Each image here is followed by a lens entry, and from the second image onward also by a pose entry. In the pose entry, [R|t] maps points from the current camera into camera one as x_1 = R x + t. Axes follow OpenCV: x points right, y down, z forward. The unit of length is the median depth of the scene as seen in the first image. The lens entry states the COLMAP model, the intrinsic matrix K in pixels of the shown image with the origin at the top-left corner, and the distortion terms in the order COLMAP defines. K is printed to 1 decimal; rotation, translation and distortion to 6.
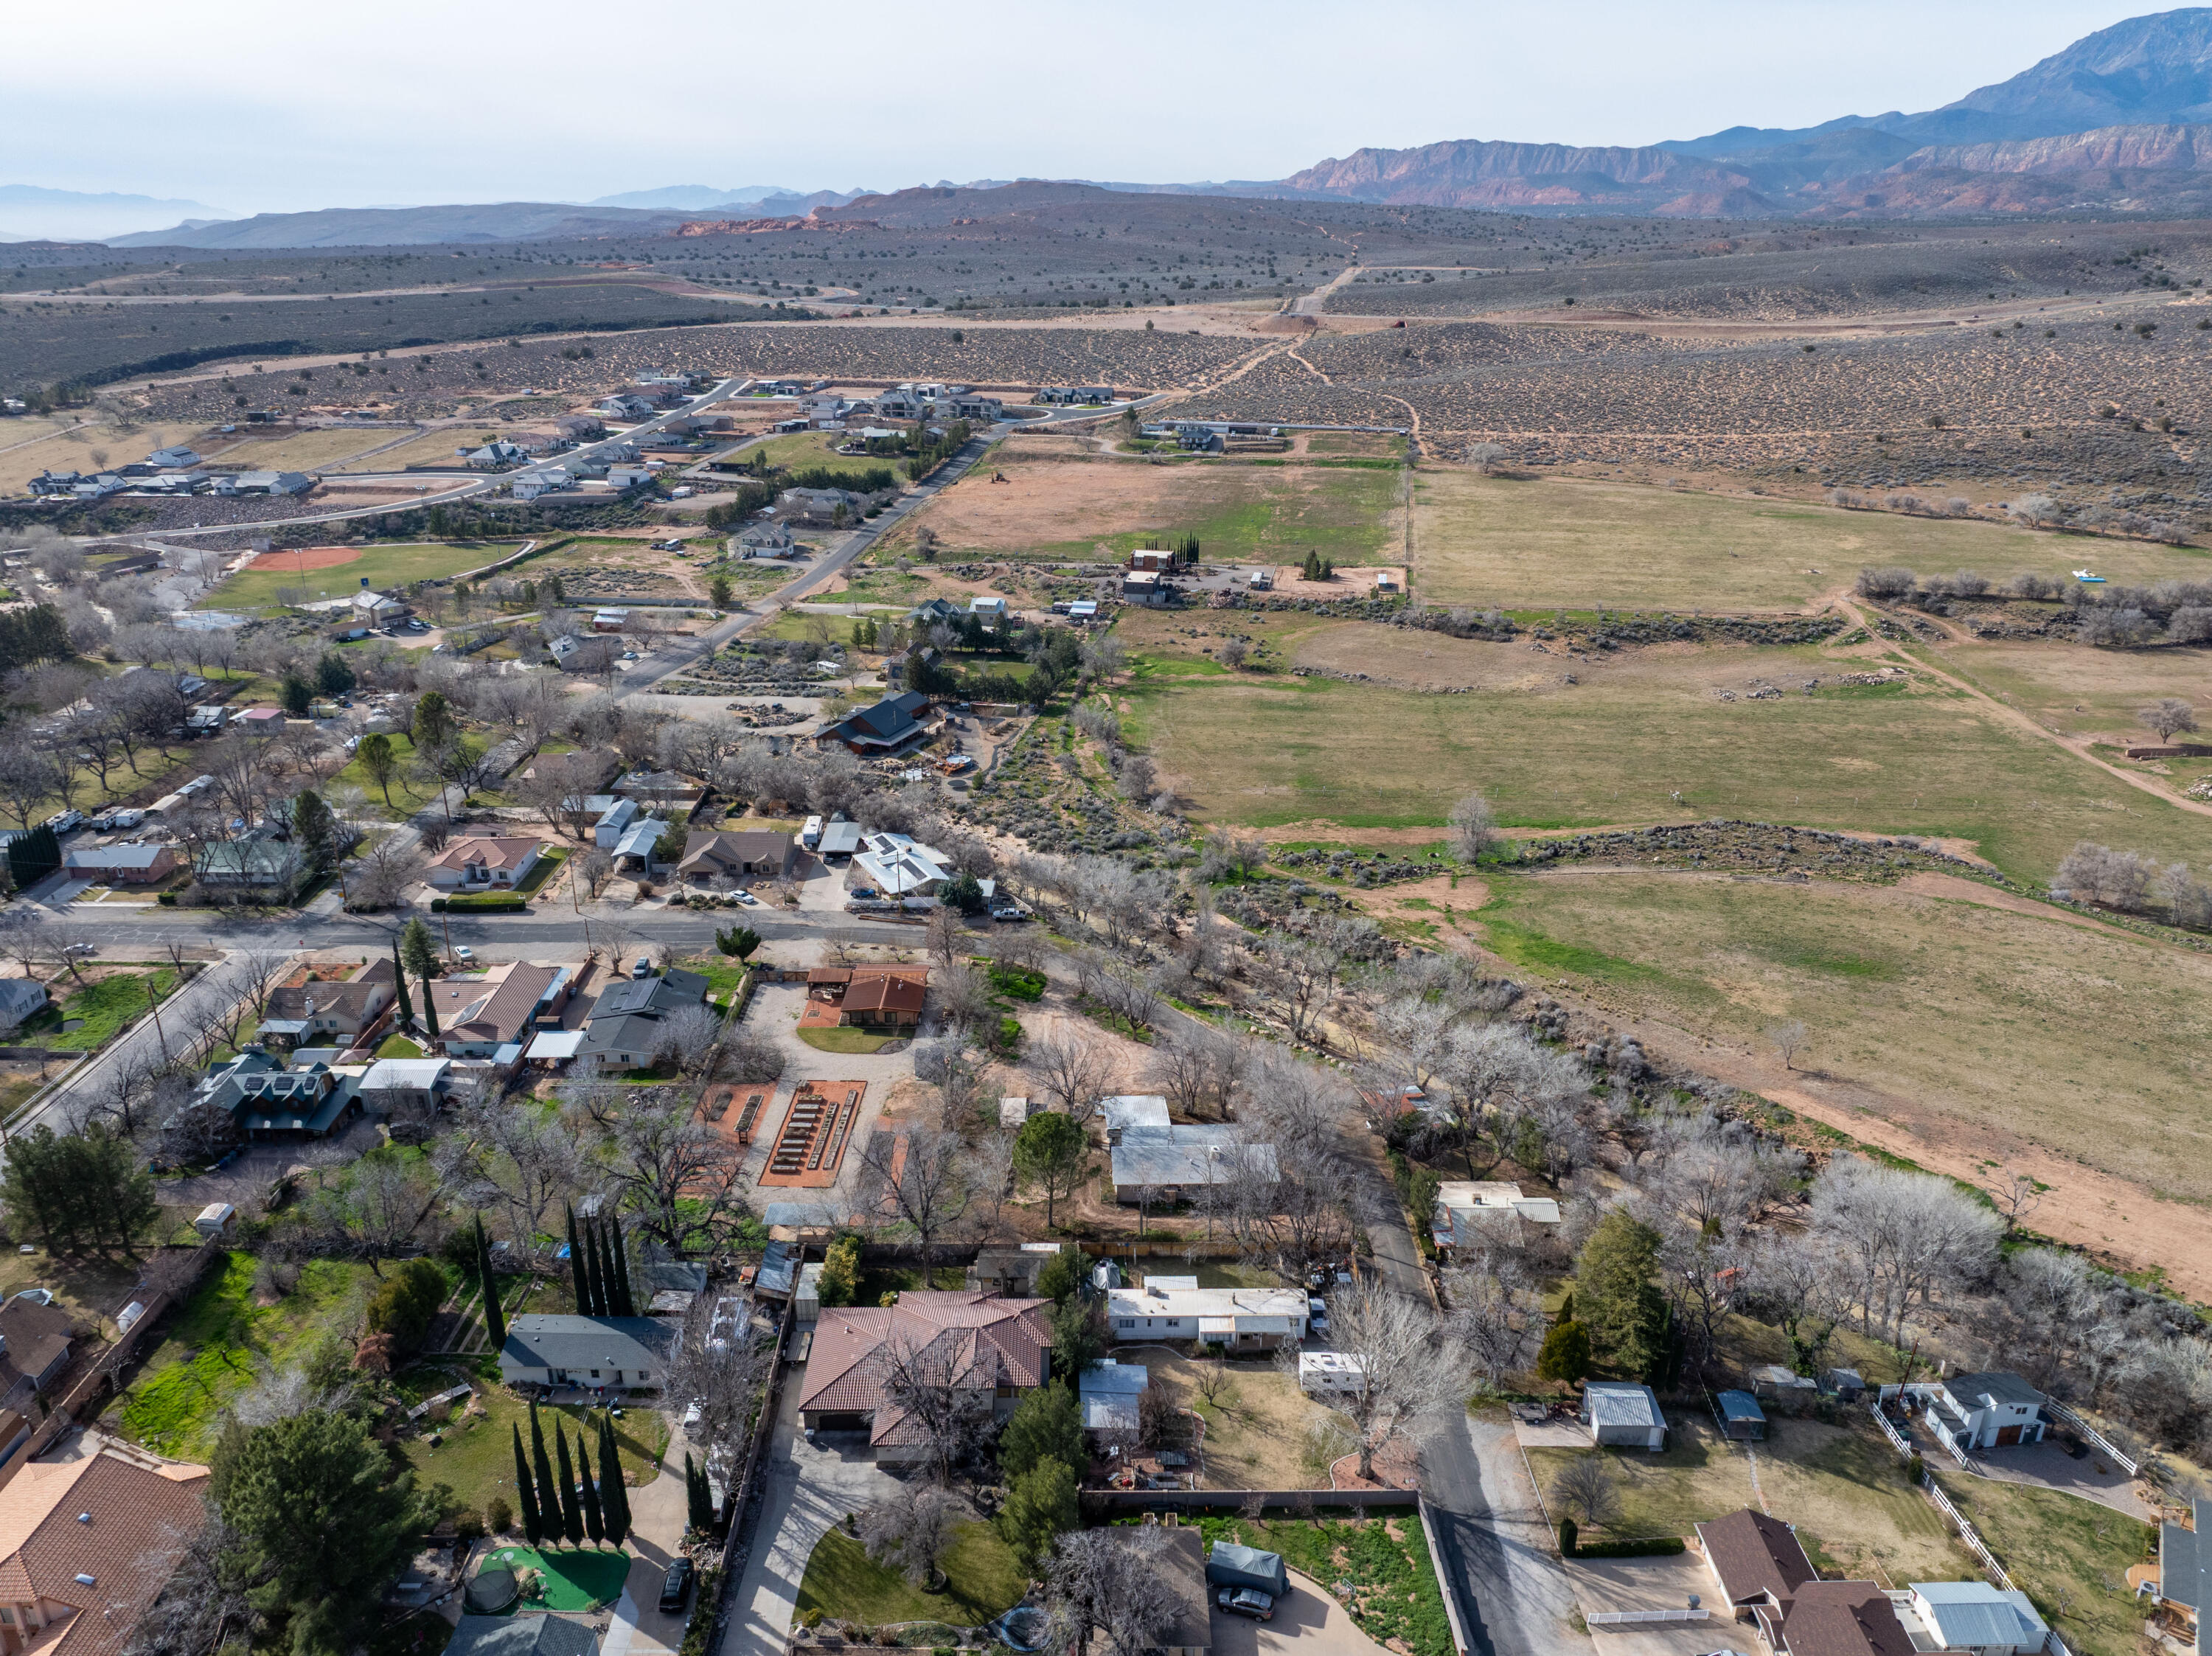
lens RADIAL K [[1558.9, 0, 1110.7], [0, 1558.9, 824.5], [0, 0, 1]] dist [-0.036824, 0.003163]
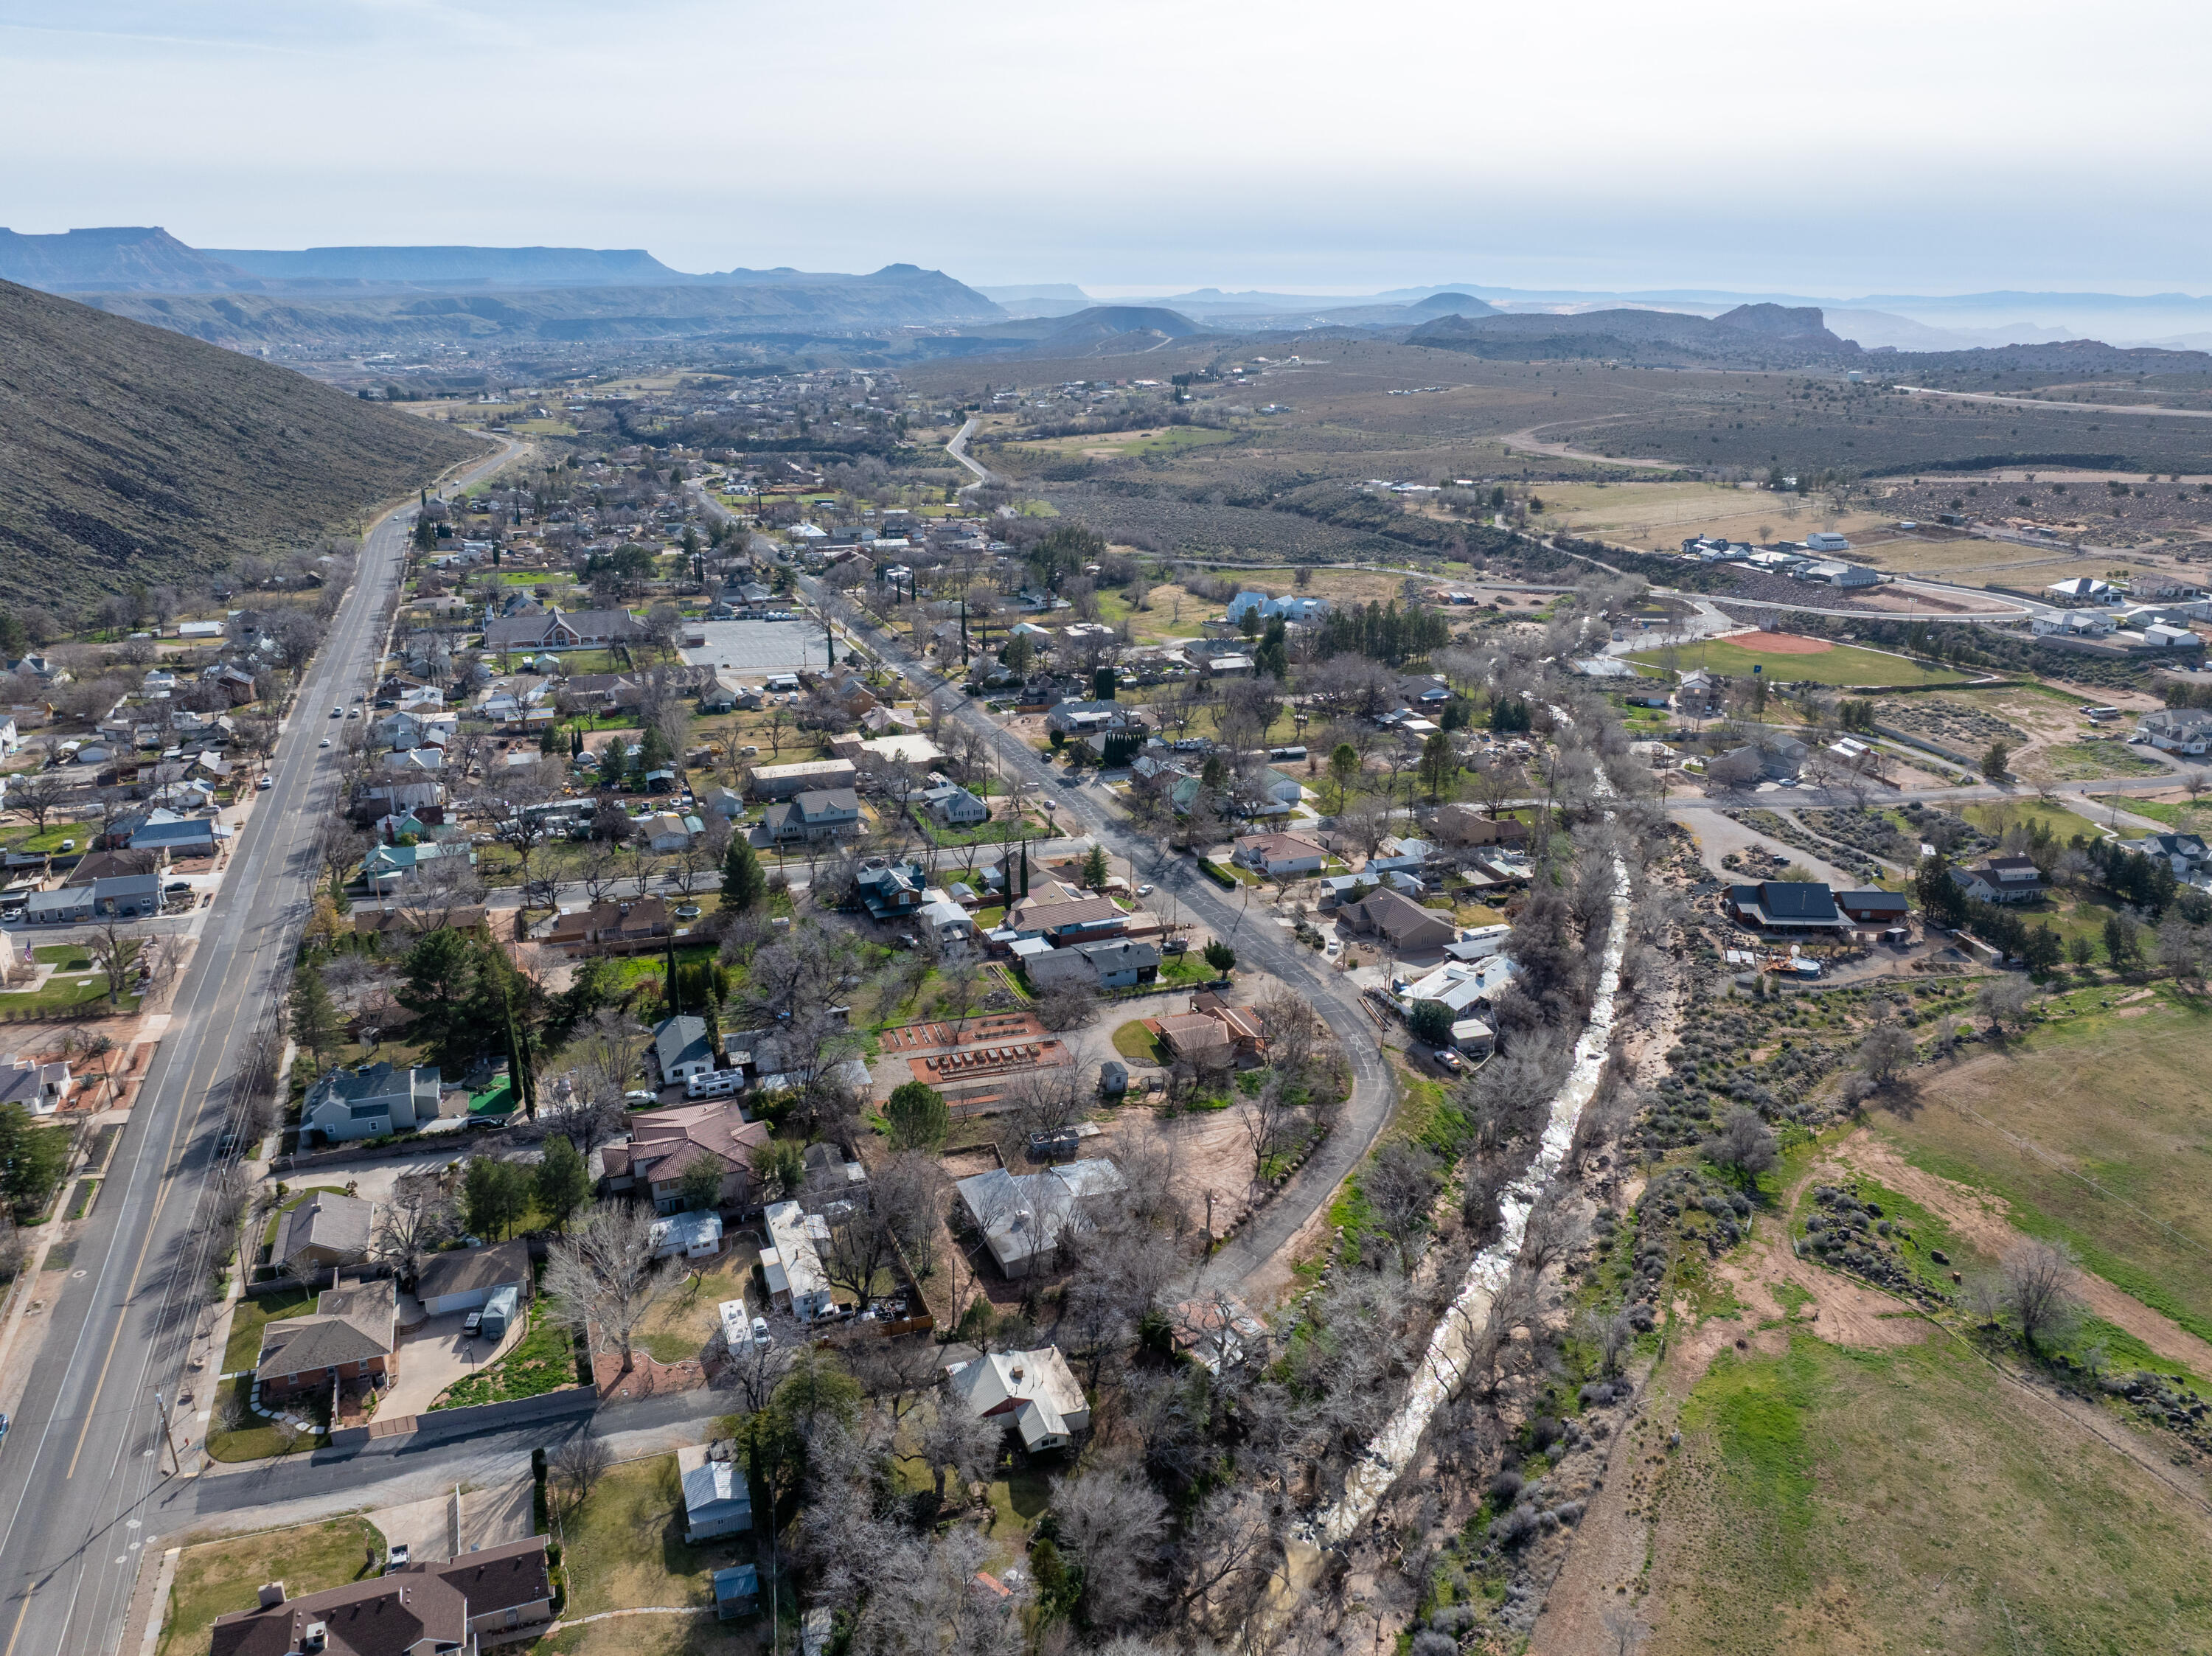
lens RADIAL K [[1558.9, 0, 1110.7], [0, 1558.9, 824.5], [0, 0, 1]] dist [-0.036824, 0.003163]
pose [[0.353908, 0.290513, -0.889017, 0.452554], [-0.344974, 0.924061, 0.164634, -0.109084], [0.869335, 0.248422, 0.427252, 0.255724]]
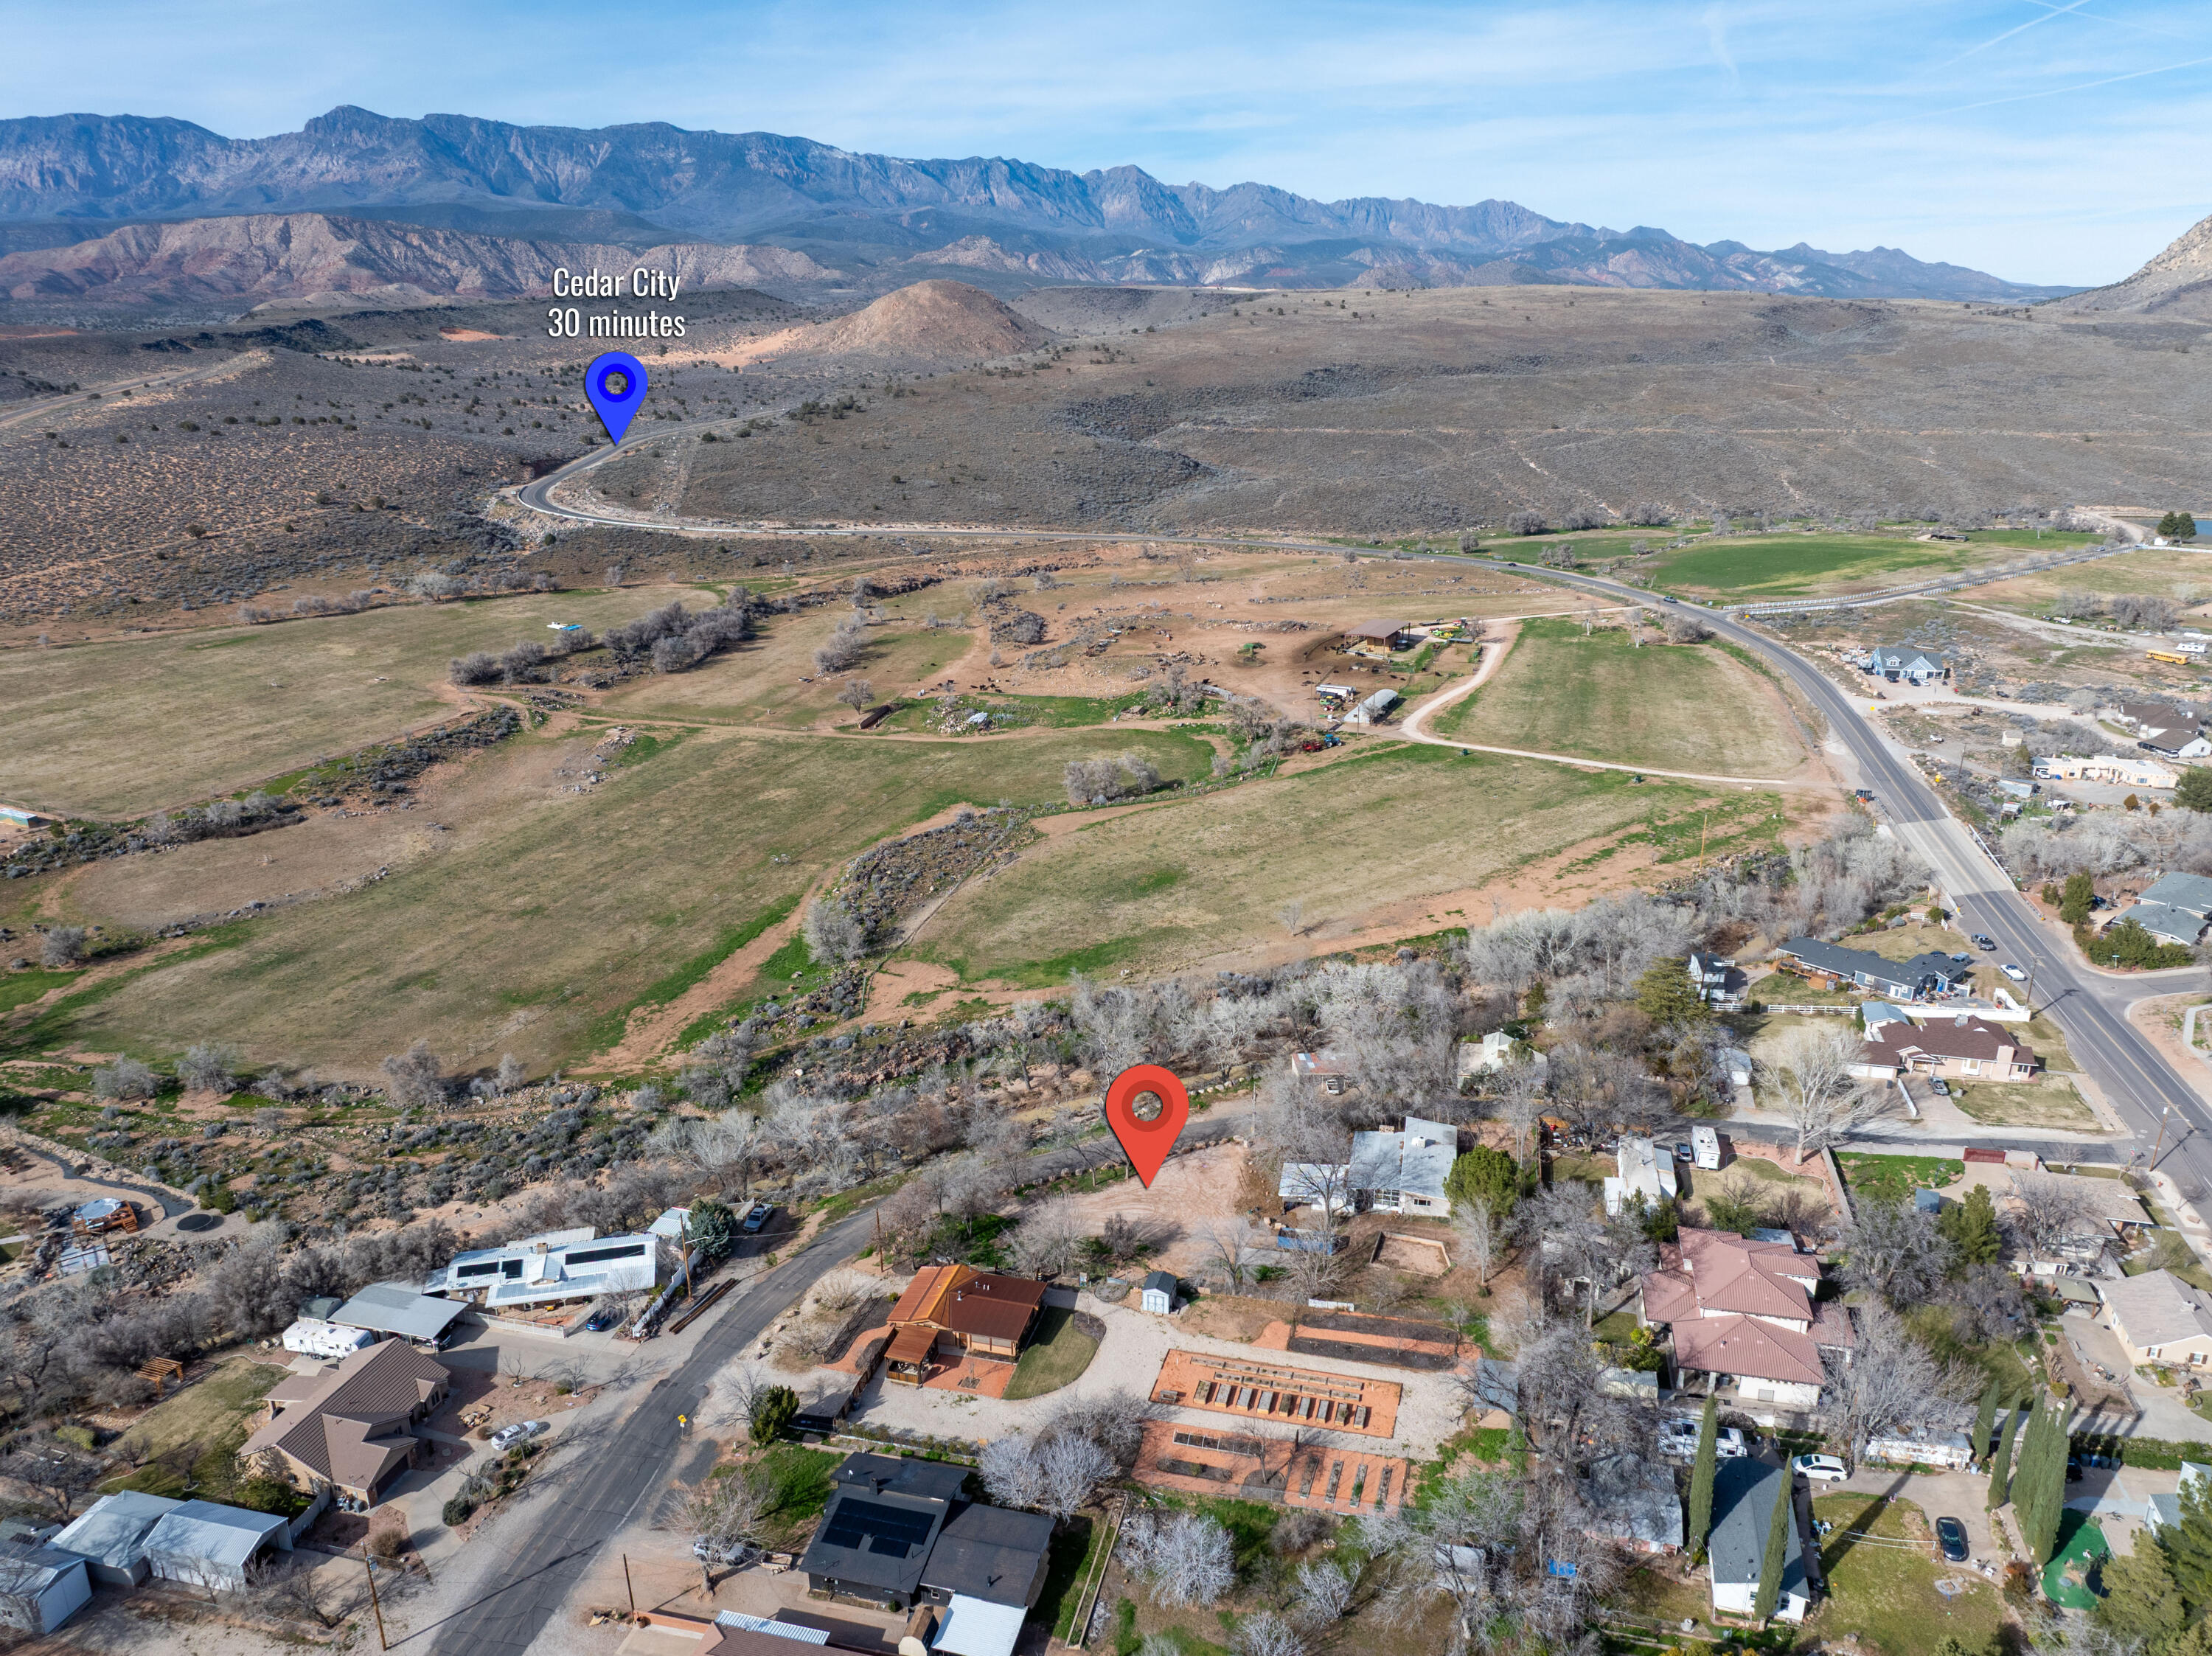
lens RADIAL K [[1558.9, 0, 1110.7], [0, 1558.9, 824.5], [0, 0, 1]] dist [-0.036824, 0.003163]
pose [[0.257506, -0.299080, 0.918826, -0.448777], [0.356135, 0.913329, 0.197482, -0.139952], [-0.898253, 0.276373, 0.341700, 0.361271]]
